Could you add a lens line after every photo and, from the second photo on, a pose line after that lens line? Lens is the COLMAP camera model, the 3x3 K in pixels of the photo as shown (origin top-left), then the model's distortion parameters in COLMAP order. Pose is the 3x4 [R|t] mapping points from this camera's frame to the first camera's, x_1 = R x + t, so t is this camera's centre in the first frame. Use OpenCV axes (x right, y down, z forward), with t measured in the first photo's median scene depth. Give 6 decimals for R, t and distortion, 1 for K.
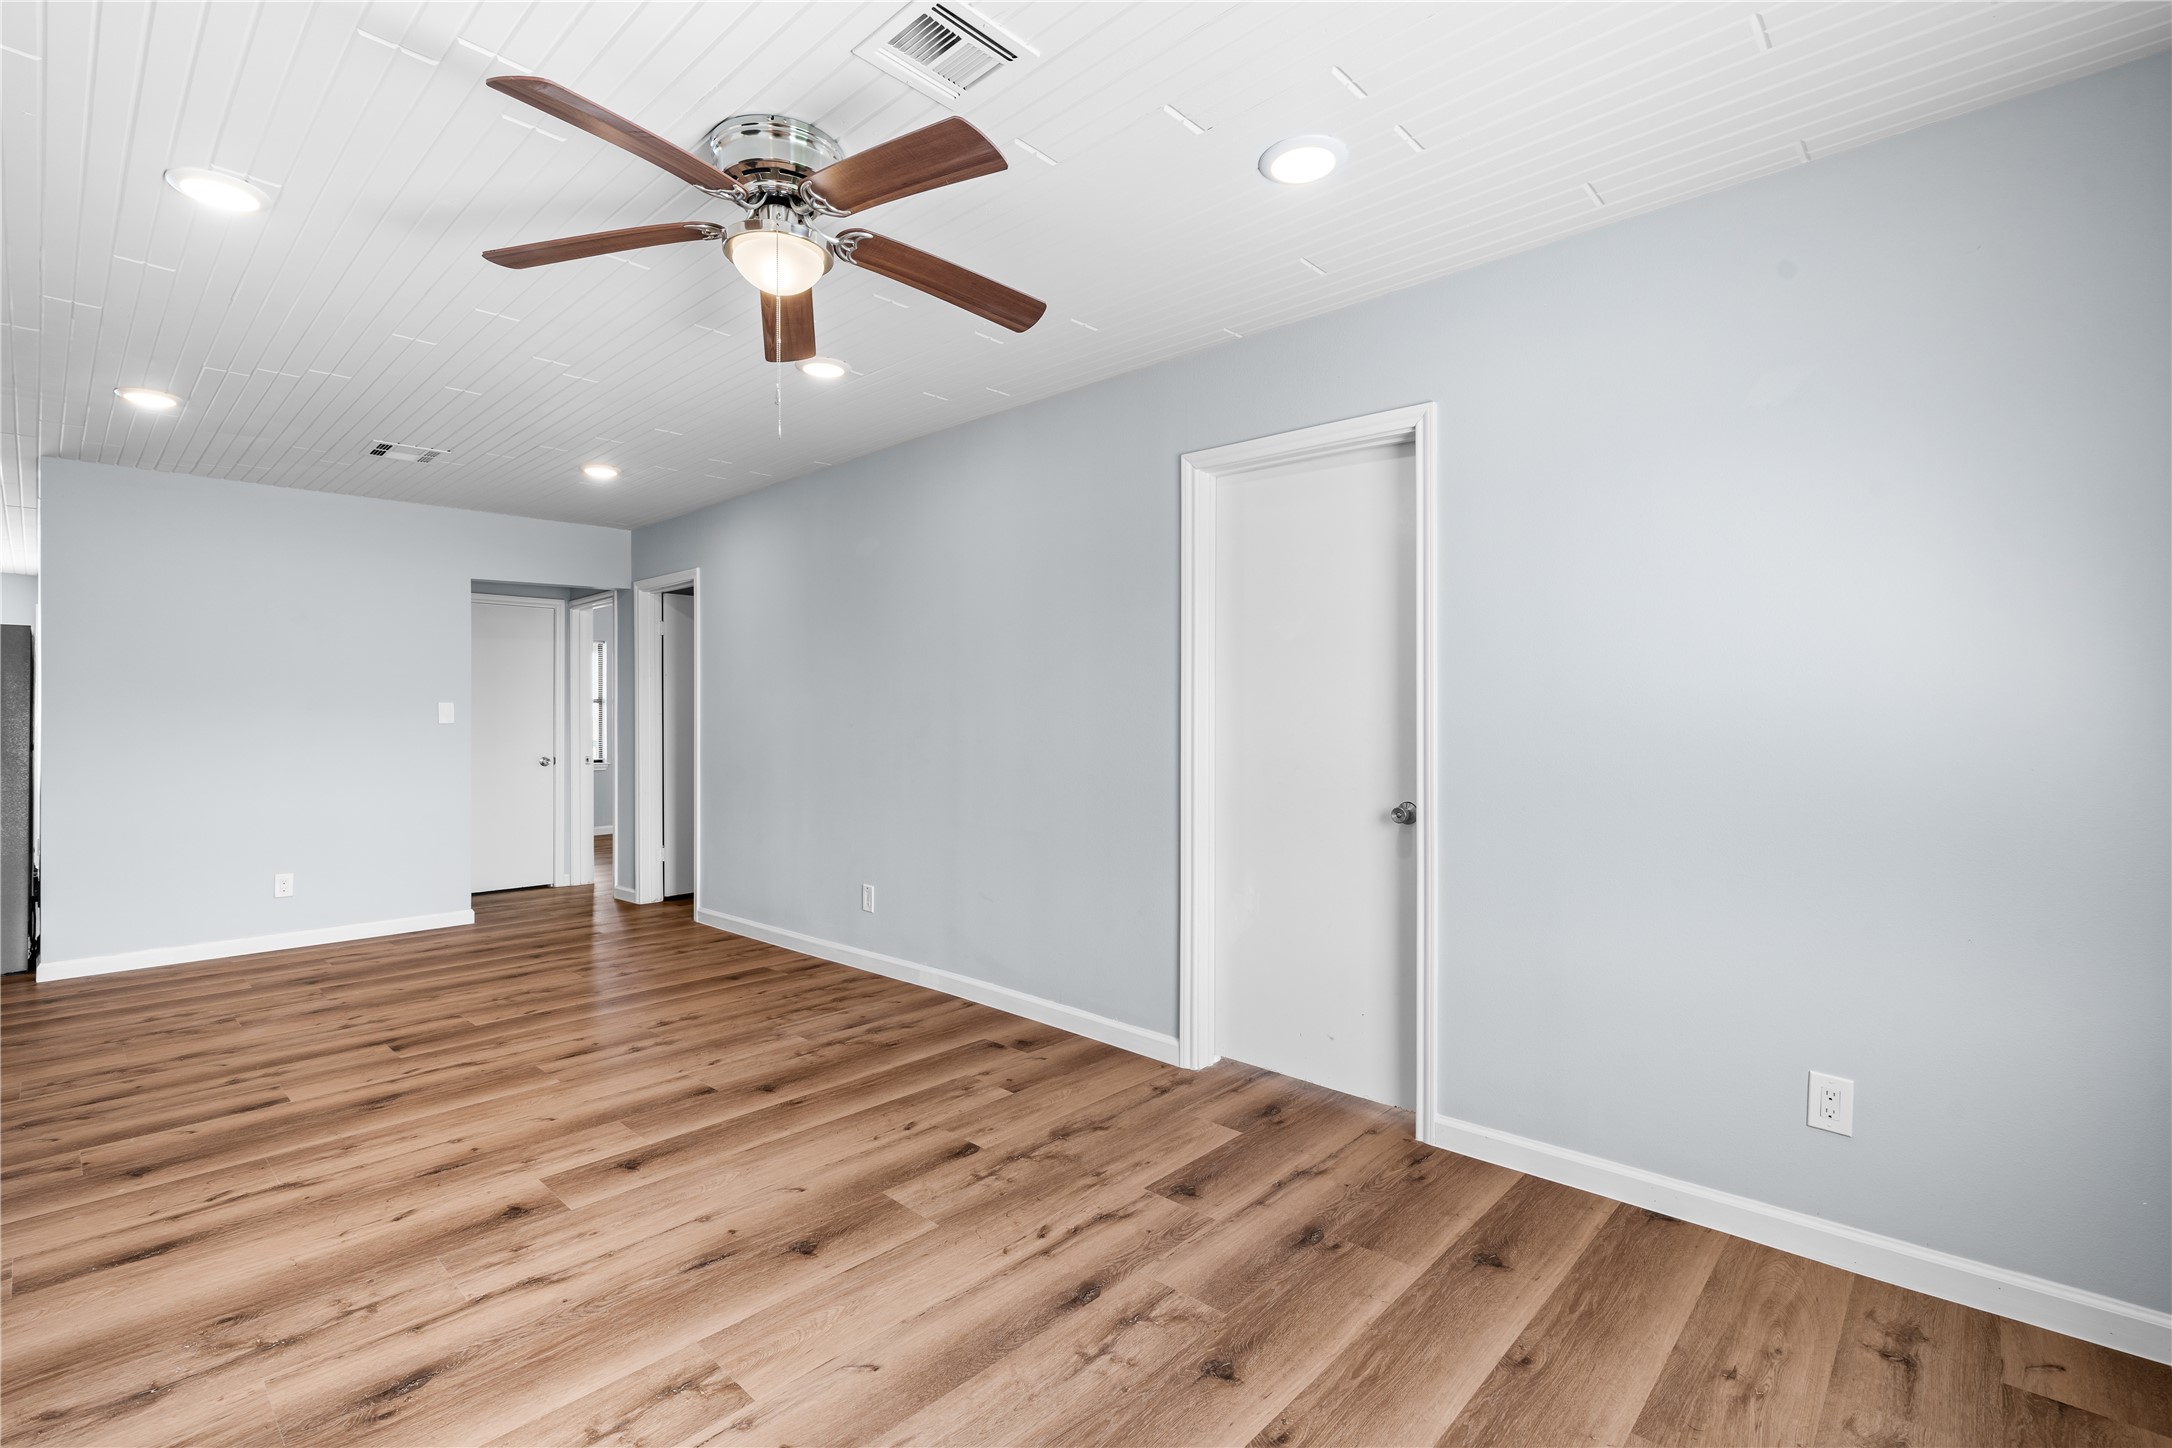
lens RADIAL K [[987.6, 0, 1056.8], [0, 987.6, 697.7], [0, 0, 1]] dist [-0.007403, 0.003328]
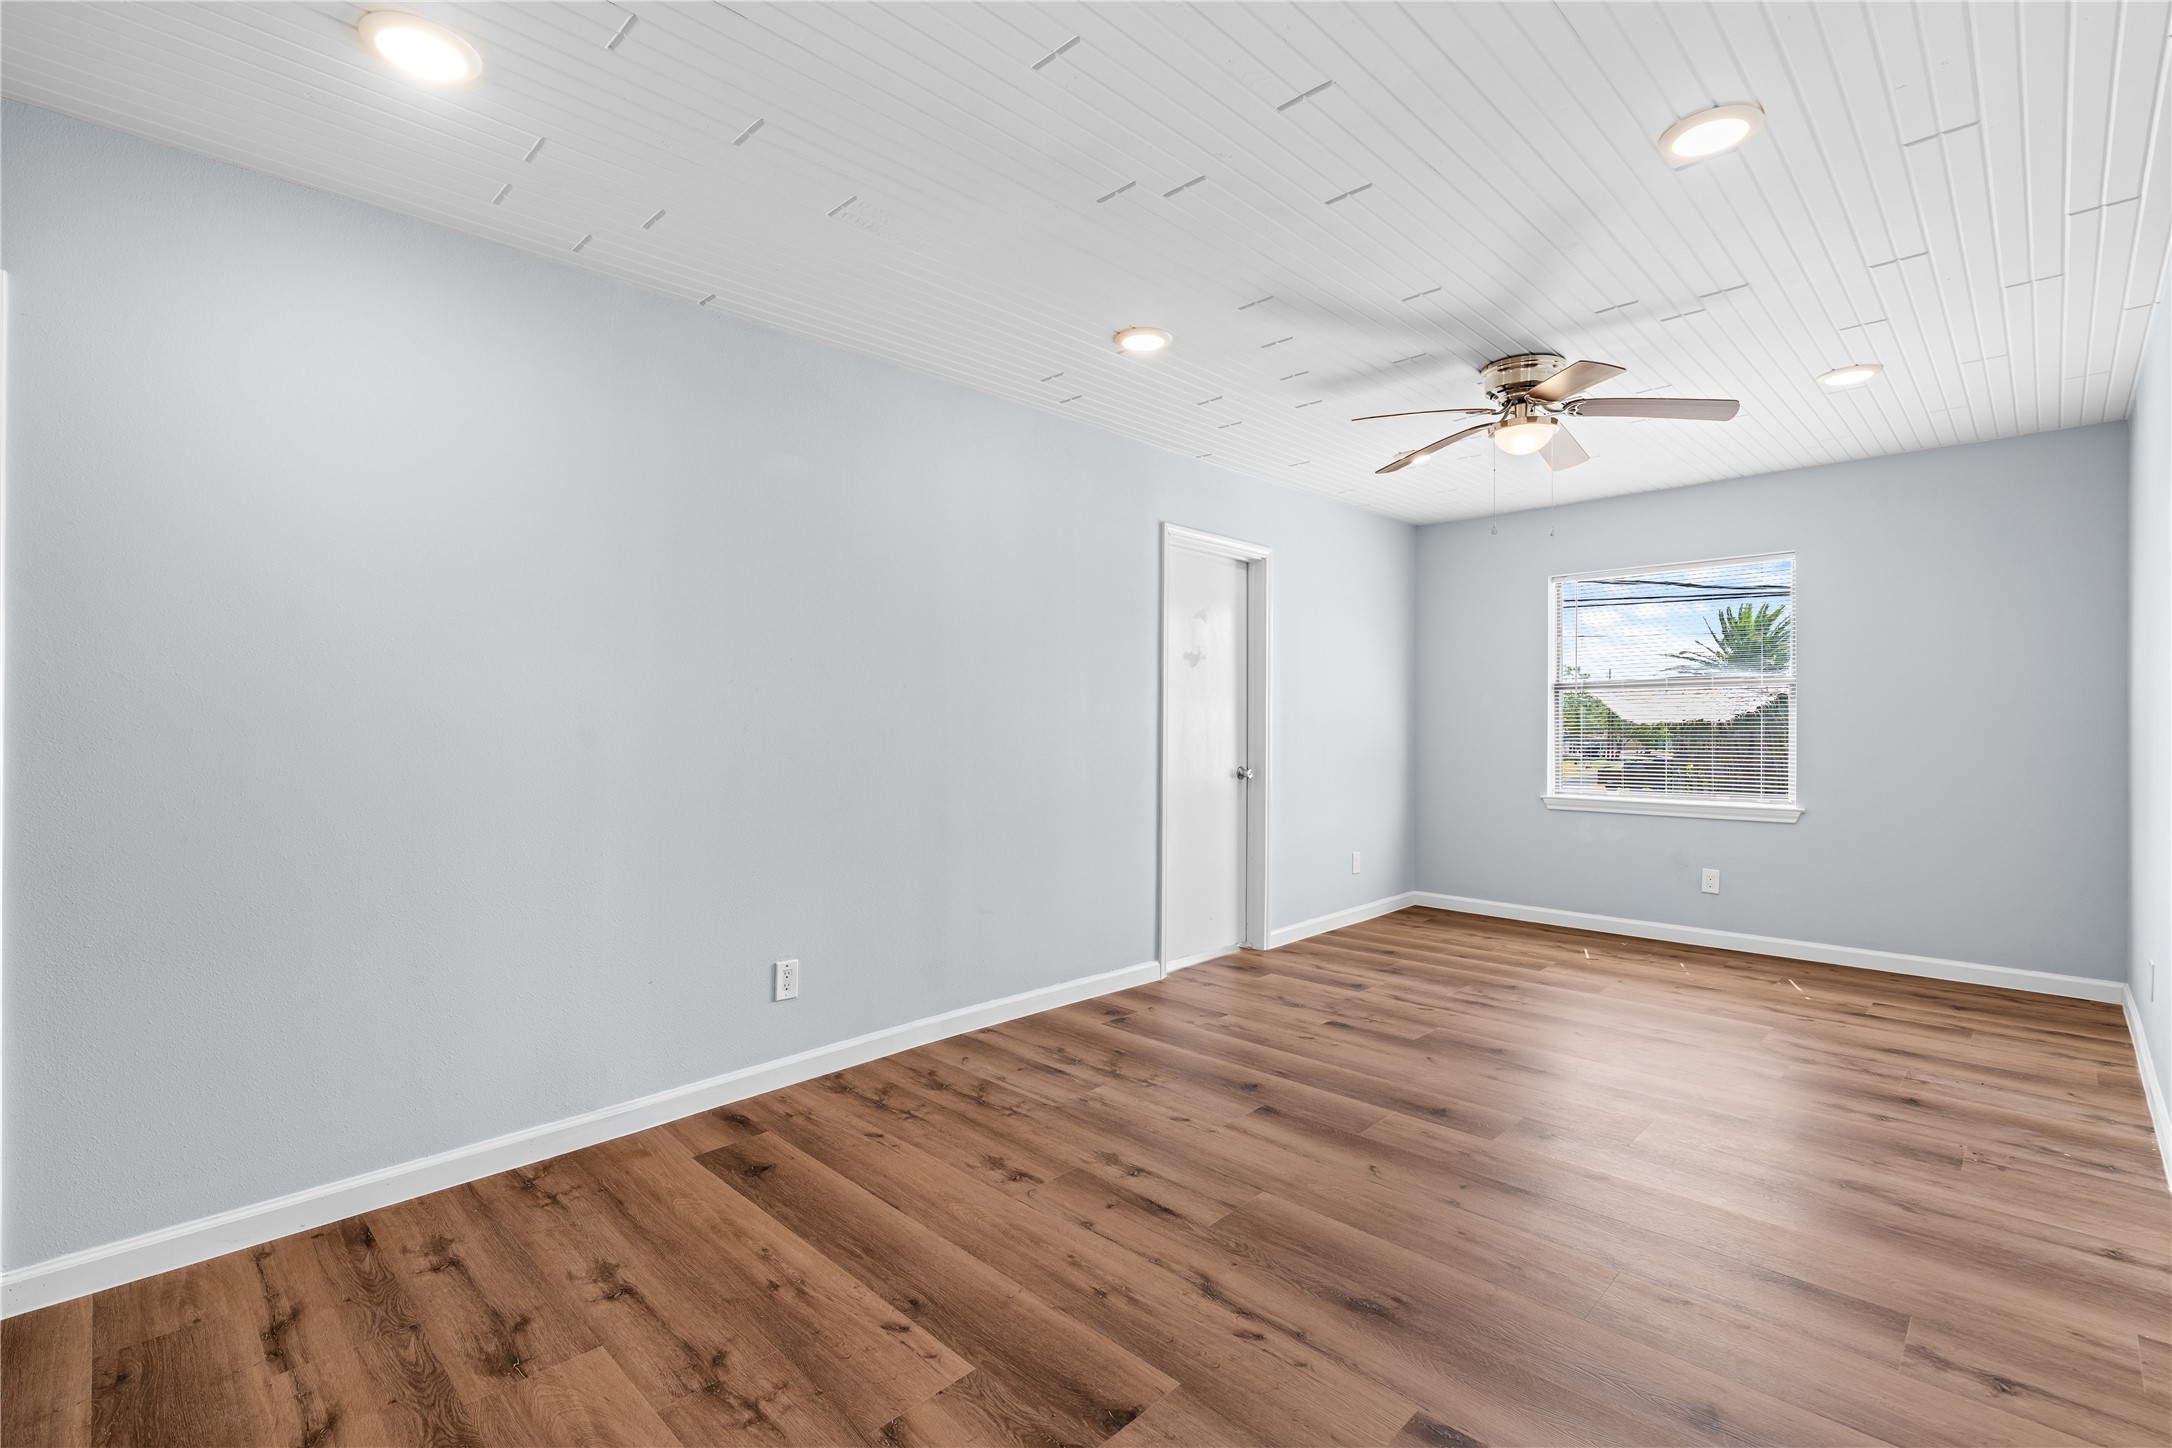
lens RADIAL K [[987.6, 0, 1080.1], [0, 987.6, 730.9], [0, 0, 1]] dist [-0.007403, 0.003328]
pose [[0.011376, -0.007900, 0.999904, -1.321100], [-0.021228, 0.999742, 0.008140, 0.024161], [-0.999710, -0.021319, 0.011205, 1.180378]]
